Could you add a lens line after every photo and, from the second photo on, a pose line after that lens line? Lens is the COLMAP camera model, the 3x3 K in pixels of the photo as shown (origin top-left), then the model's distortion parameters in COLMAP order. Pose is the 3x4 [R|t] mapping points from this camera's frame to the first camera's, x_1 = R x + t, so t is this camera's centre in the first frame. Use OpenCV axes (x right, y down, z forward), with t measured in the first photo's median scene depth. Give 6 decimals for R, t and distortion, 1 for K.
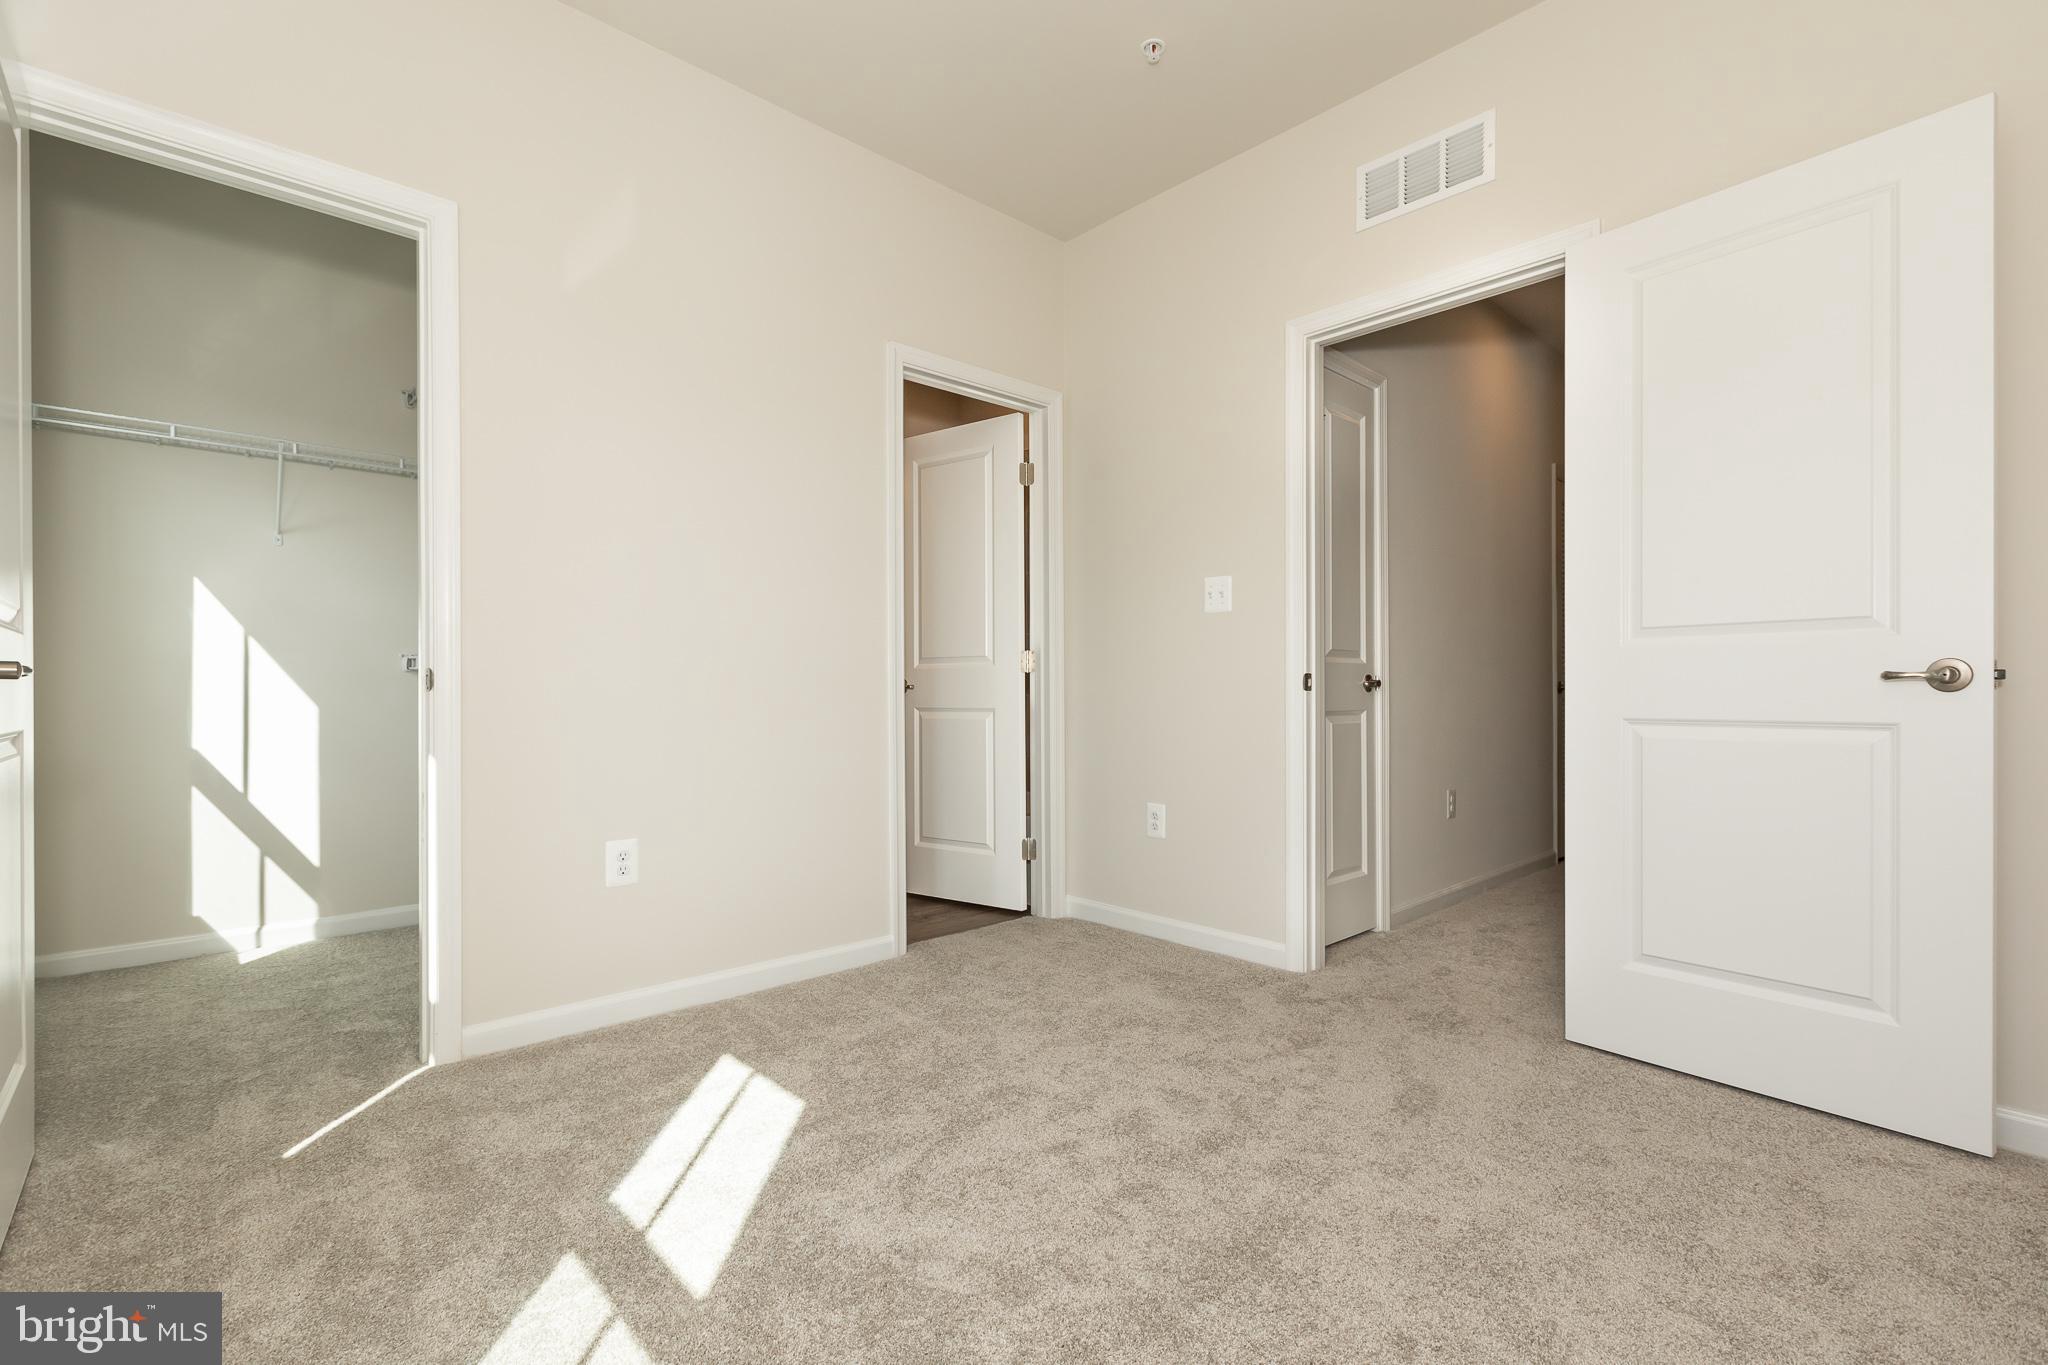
lens RADIAL K [[915.7, 0, 1016.6], [0, 915.7, 693.5], [0, 0, 1]] dist [-0.000967, -0.000400]
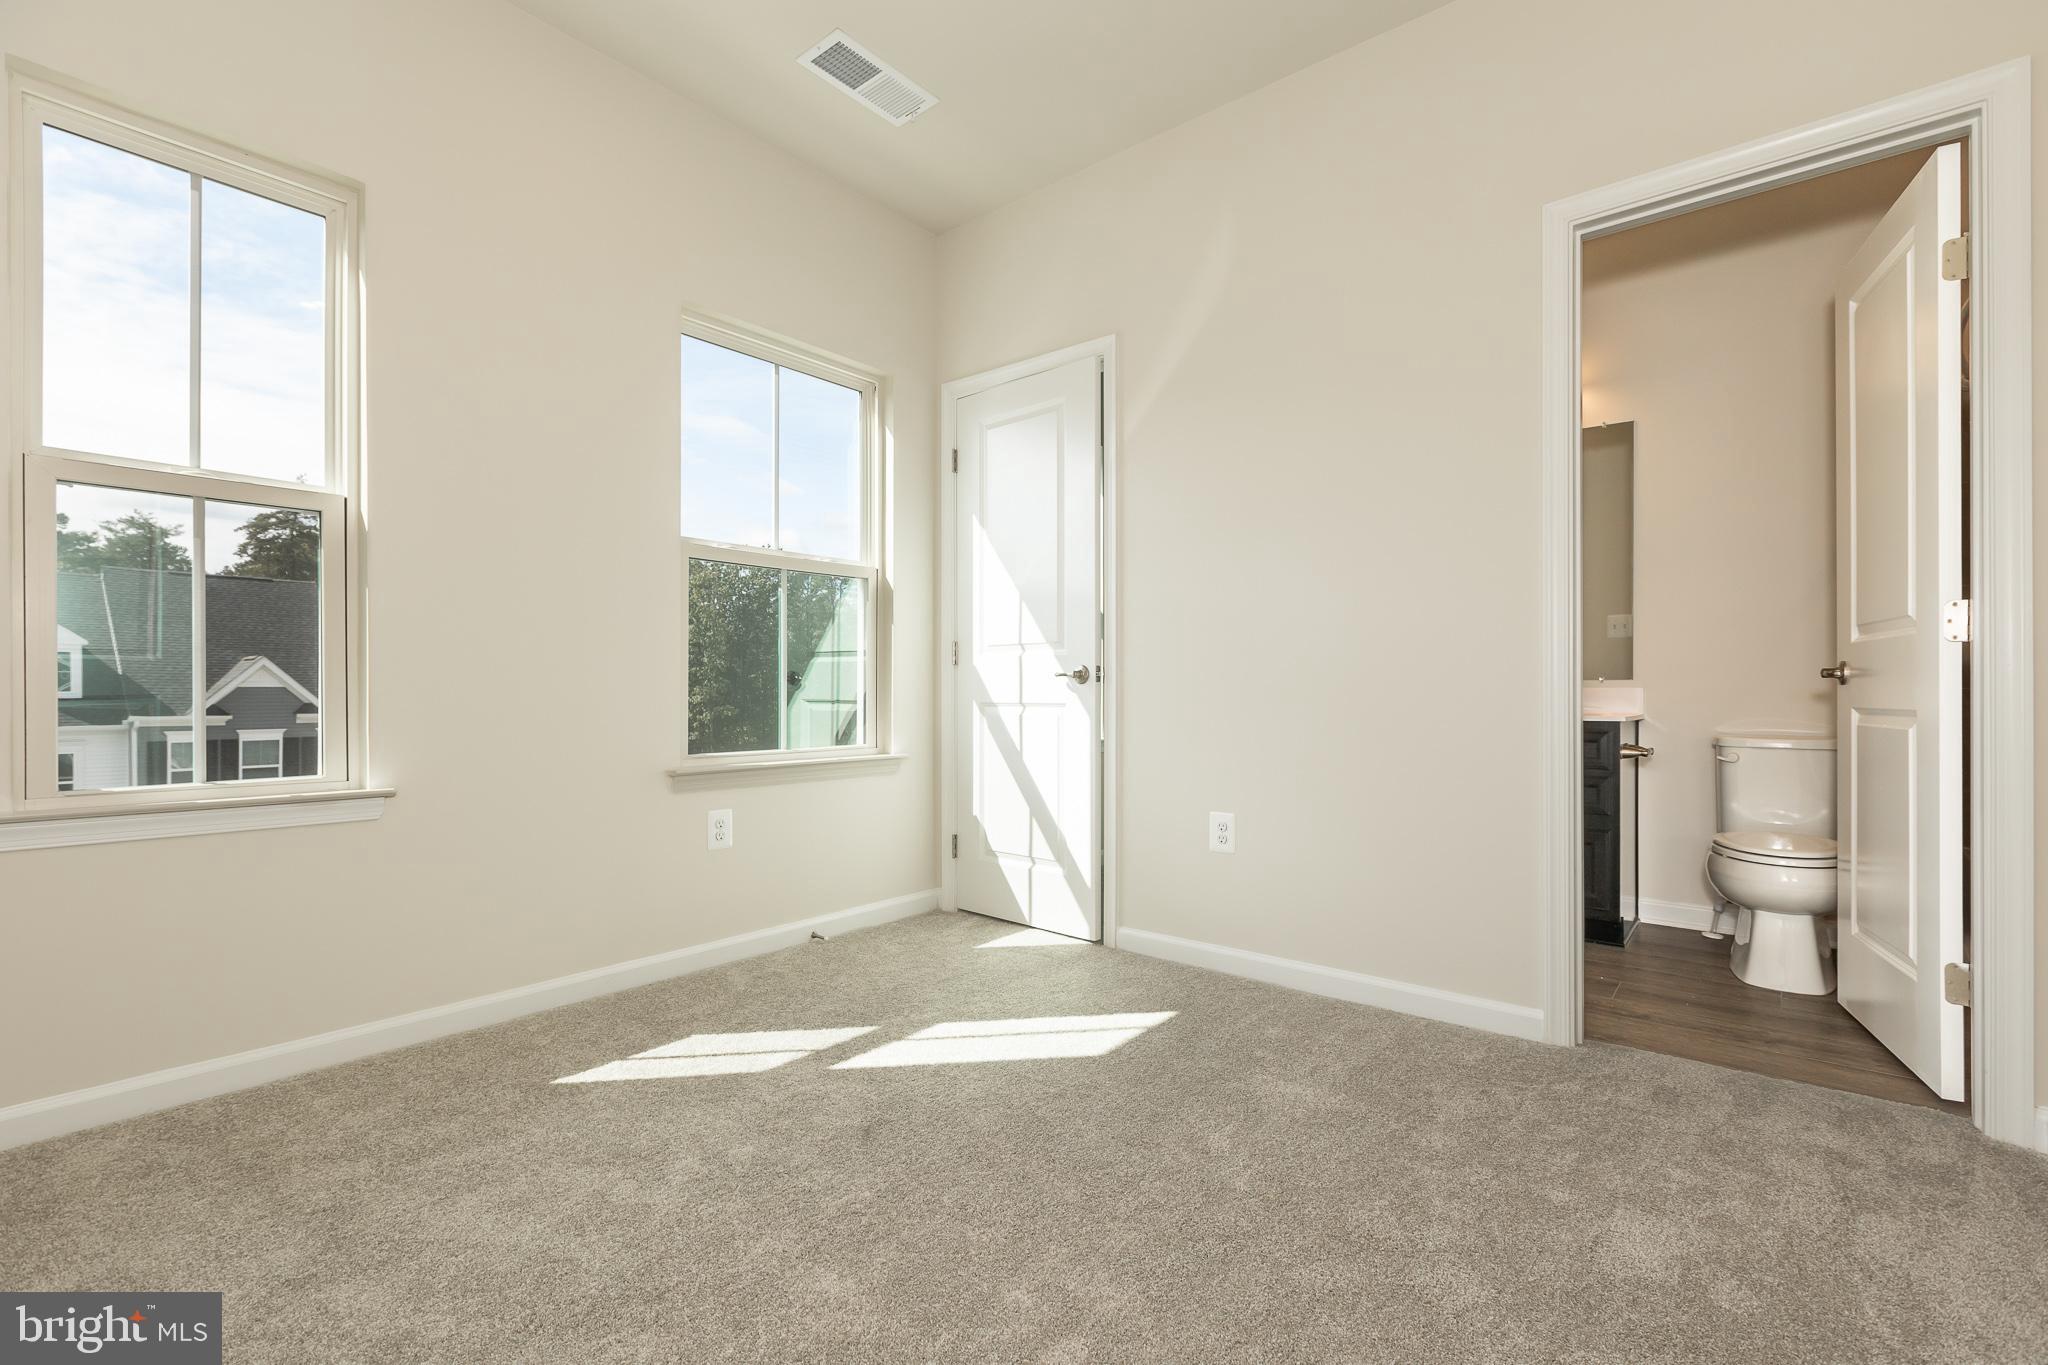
lens RADIAL K [[915.7, 0, 1029.7], [0, 915.7, 693.9], [0, 0, 1]] dist [-0.000967, -0.000400]
pose [[0.128453, 0.003007, -0.991711, 0.633068], [-0.002300, 0.999994, 0.002734, 0.008667], [0.991713, 0.001930, 0.128459, 0.579285]]
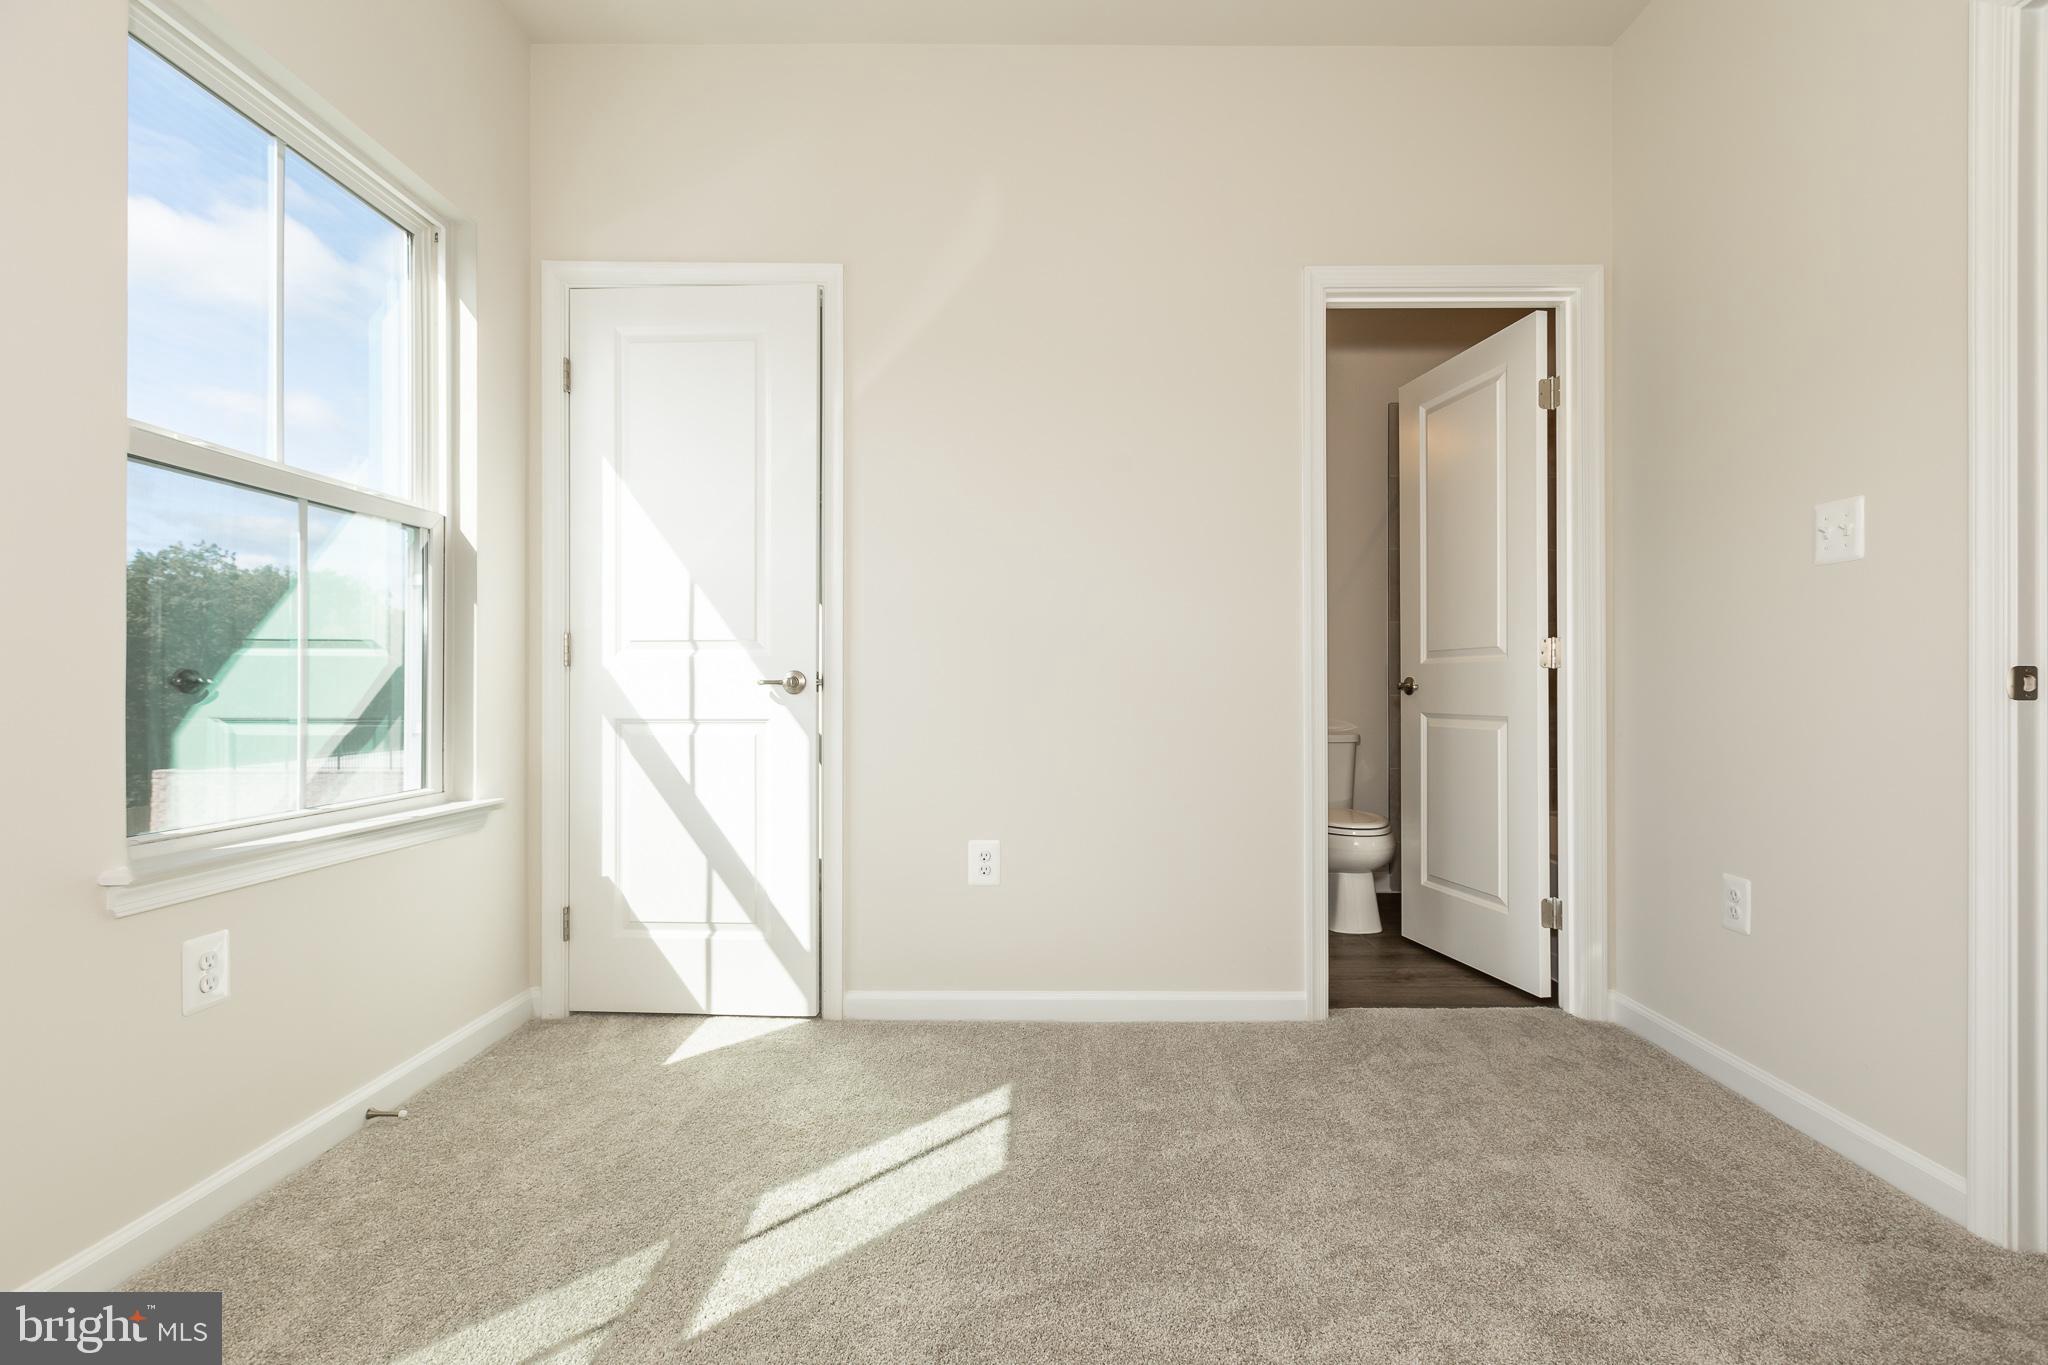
lens RADIAL K [[915.7, 0, 1052.6], [0, 915.7, 686.6], [0, 0, 1]] dist [-0.000967, -0.000400]
pose [[0.735964, 0.001992, -0.677018, 0.293478], [-0.002955, 0.999996, -0.000270, -0.009790], [0.677014, 0.002199, 0.735967, 0.286733]]
